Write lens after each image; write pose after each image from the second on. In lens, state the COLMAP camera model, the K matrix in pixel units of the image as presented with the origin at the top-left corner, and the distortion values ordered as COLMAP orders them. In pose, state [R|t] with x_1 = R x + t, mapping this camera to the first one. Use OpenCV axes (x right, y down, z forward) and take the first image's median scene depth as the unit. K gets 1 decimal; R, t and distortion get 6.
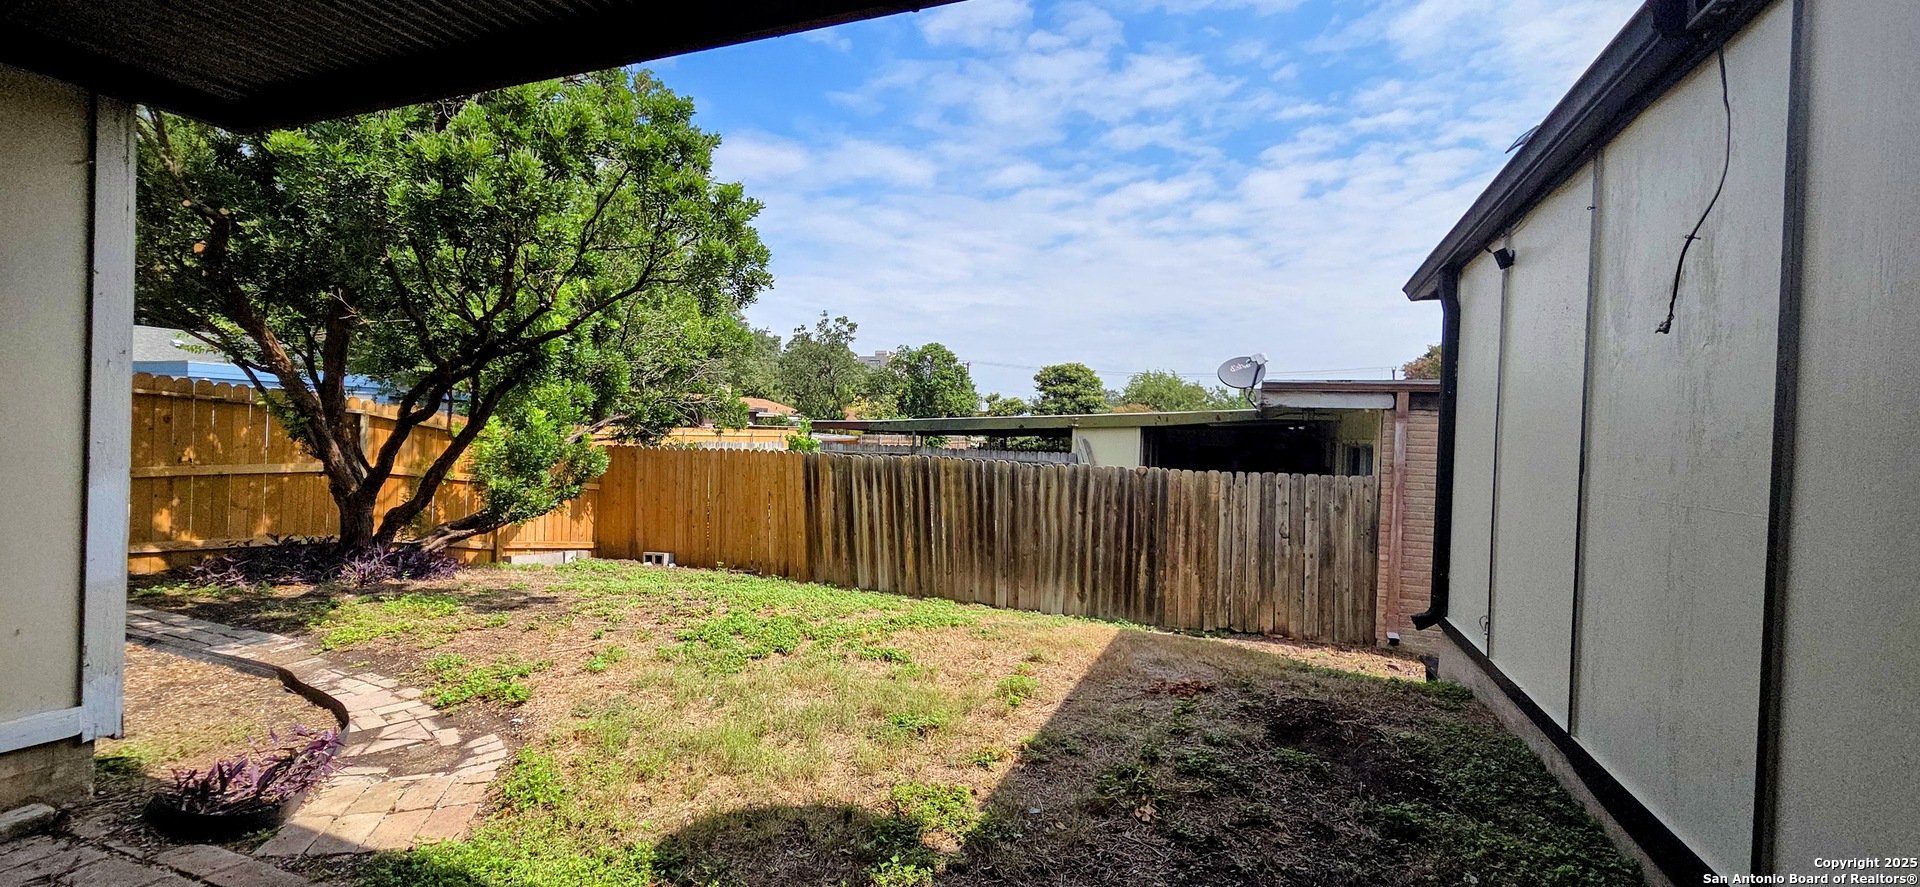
lens RADIAL K [[787.8, 0, 964.0], [0, 787.8, 443.6], [0, 0, 1]] dist [0.000443, 0.000071]
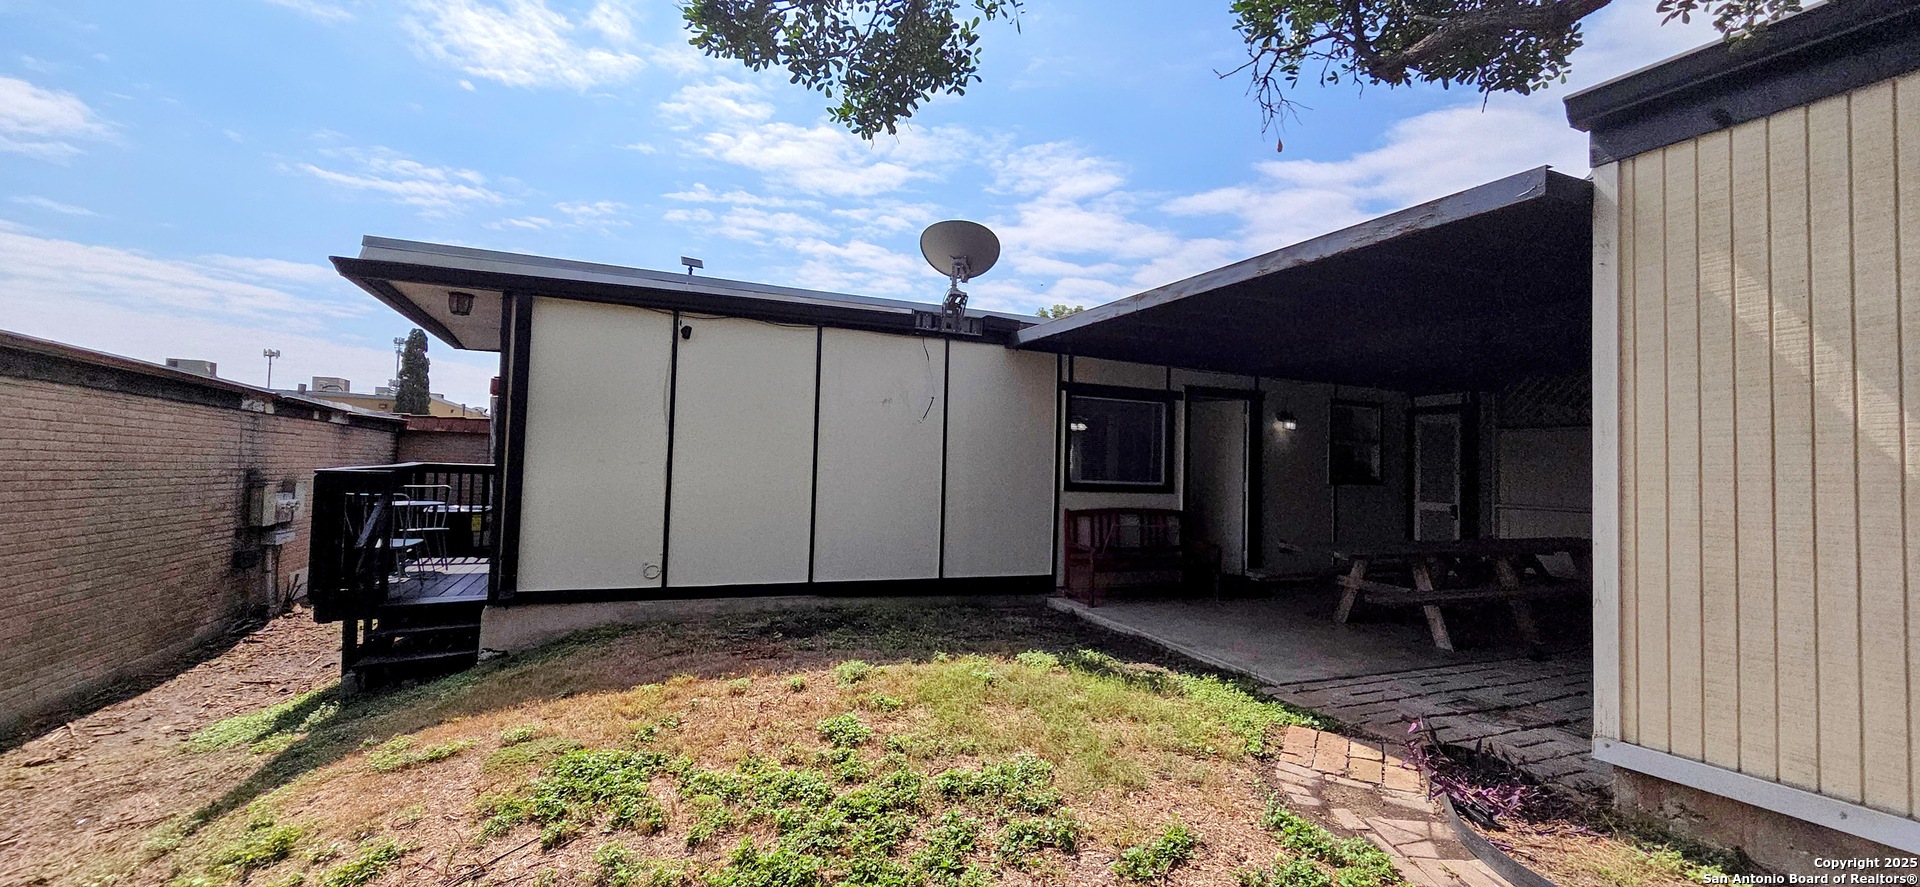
lens RADIAL K [[787.8, 0, 964.0], [0, 787.8, 443.6], [0, 0, 1]] dist [0.000443, 0.000071]
pose [[-0.699032, -0.017809, 0.714869, -1.014922], [-0.037079, 0.999248, -0.011364, -0.030225], [-0.714129, -0.034450, -0.699166, 2.016329]]
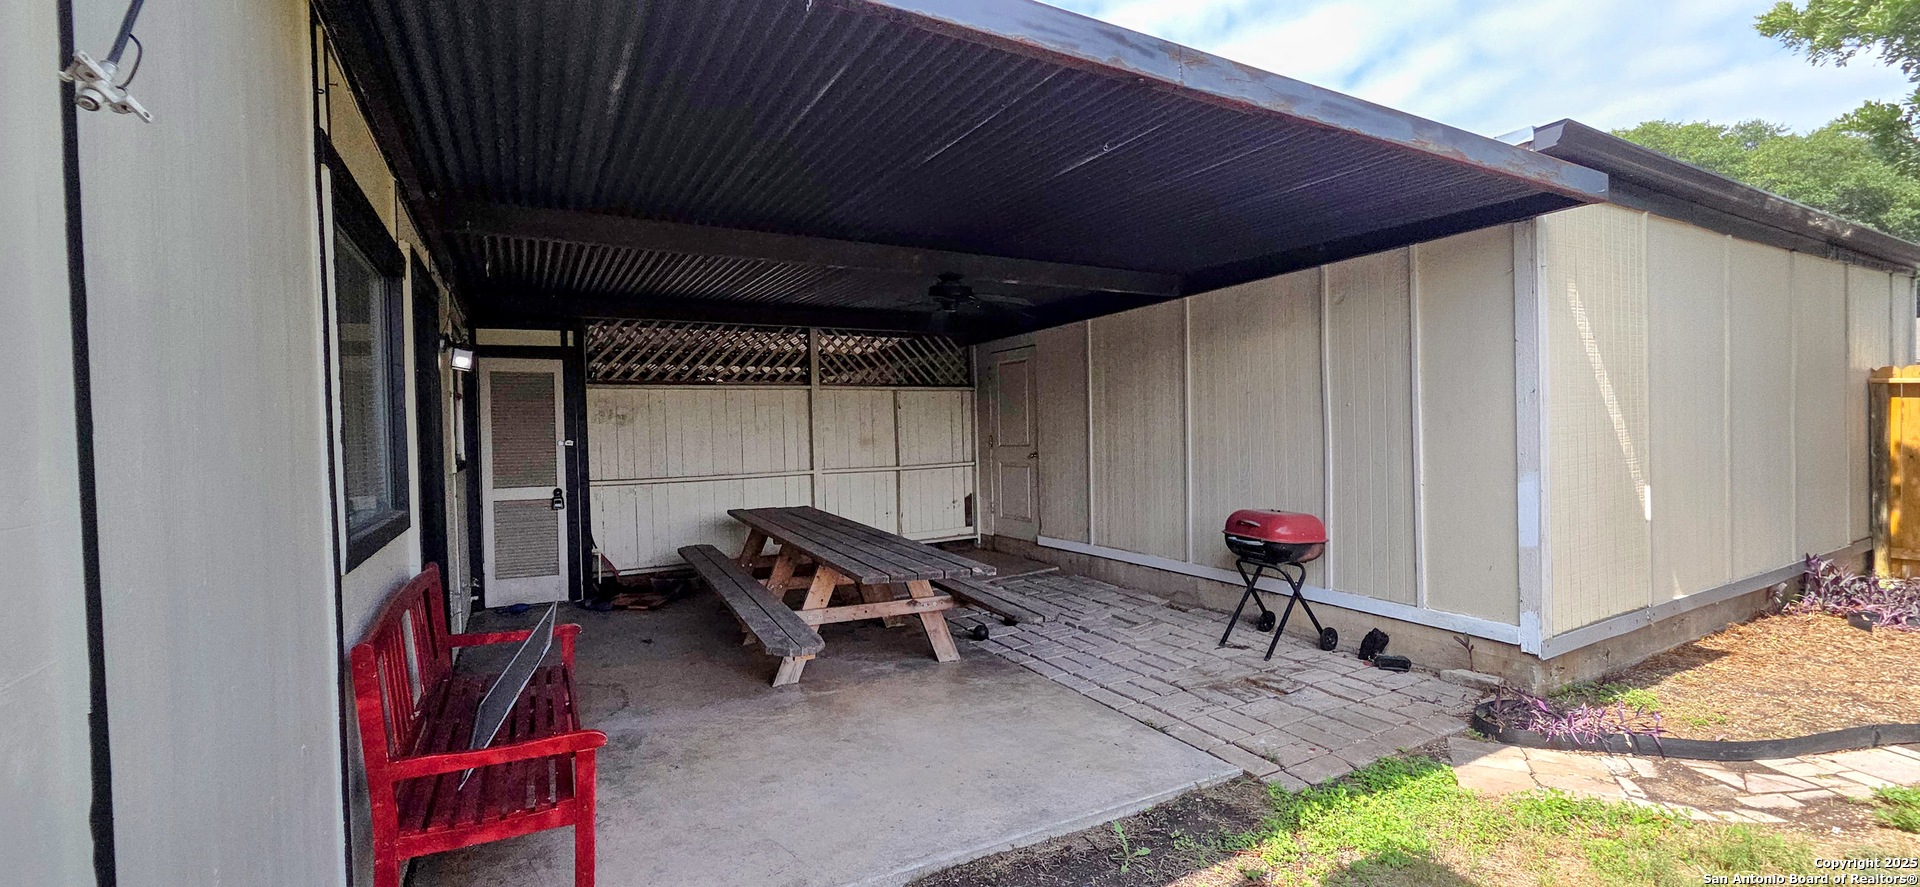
lens RADIAL K [[787.8, 0, 964.0], [0, 787.8, 443.6], [0, 0, 1]] dist [0.000443, 0.000071]
pose [[-0.642259, -0.000142, -0.766488, 0.594002], [-0.000221, 1.000000, 0.000000, -0.021710], [0.766488, 0.000170, -0.642259, 0.904603]]
